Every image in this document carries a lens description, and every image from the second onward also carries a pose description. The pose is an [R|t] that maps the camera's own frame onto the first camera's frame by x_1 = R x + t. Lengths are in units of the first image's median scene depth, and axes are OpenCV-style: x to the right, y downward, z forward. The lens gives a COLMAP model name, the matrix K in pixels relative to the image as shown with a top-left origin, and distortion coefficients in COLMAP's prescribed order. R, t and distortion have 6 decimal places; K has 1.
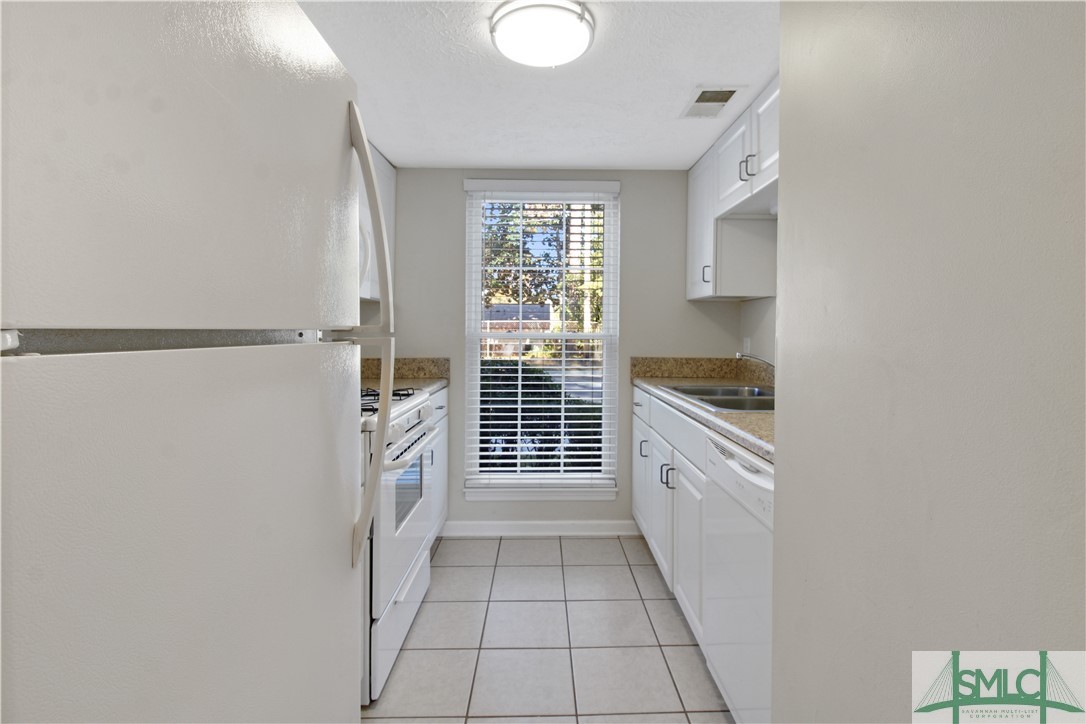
lens RADIAL K [[504.8, 0, 577.6], [0, 504.8, 349.6], [0, 0, 1]] dist [0.013826, -0.011622]
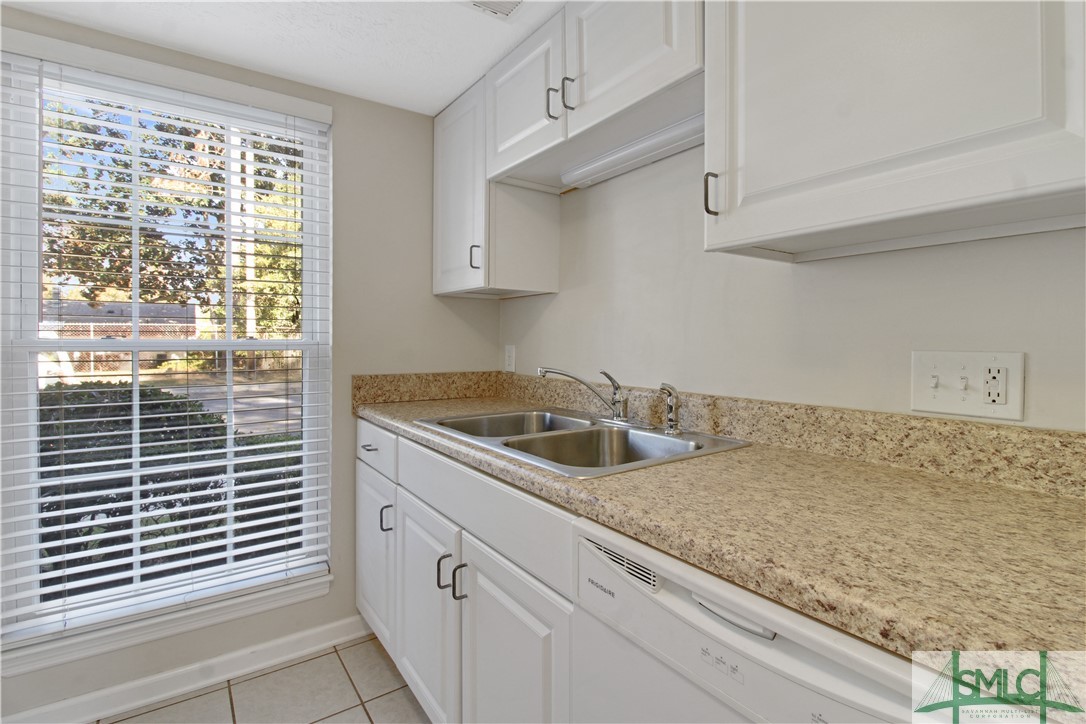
lens RADIAL K [[504.8, 0, 577.6], [0, 504.8, 349.6], [0, 0, 1]] dist [0.013826, -0.011622]
pose [[0.830904, -0.012586, 0.556274, -0.019269], [0.019549, 0.999787, -0.006579, -0.008976], [-0.556073, 0.016341, 0.830973, 0.270871]]
